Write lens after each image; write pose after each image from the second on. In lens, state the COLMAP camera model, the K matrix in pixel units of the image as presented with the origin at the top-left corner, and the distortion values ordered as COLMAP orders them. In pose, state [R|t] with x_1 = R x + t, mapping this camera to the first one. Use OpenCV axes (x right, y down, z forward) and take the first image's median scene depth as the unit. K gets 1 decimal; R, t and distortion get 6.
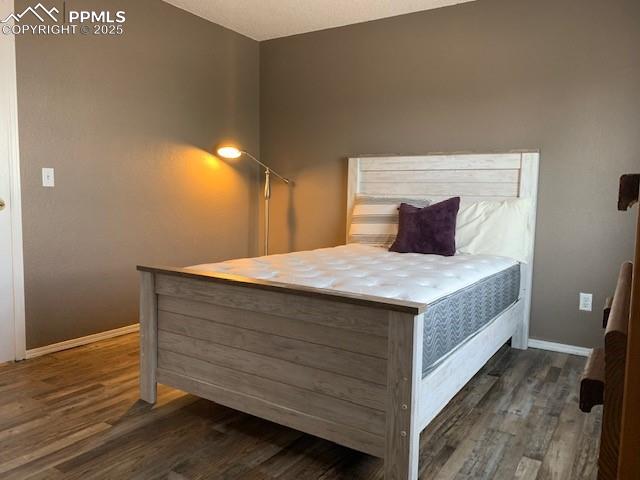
lens RADIAL K [[492.4, 0, 319.5], [0, 492.4, 233.5], [0, 0, 1]] dist [0.085874, -0.006612]
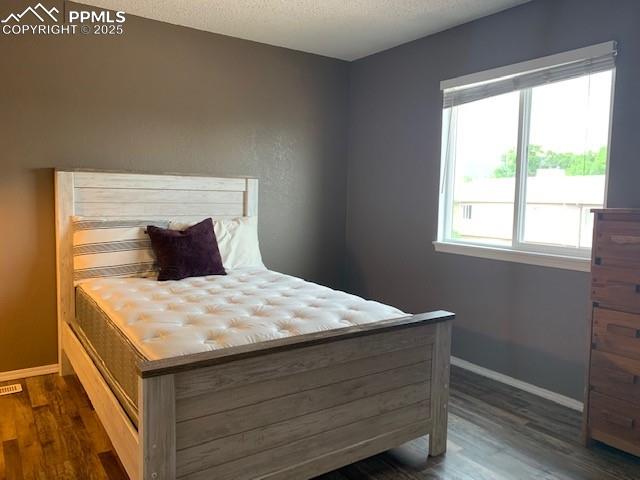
lens RADIAL K [[492.4, 0, 319.5], [0, 492.4, 233.5], [0, 0, 1]] dist [0.085874, -0.006612]
pose [[0.390513, -0.090809, 0.916108, -0.596772], [0.062291, 0.995449, 0.072120, -0.101826], [-0.918487, 0.028901, 0.394393, 0.372682]]
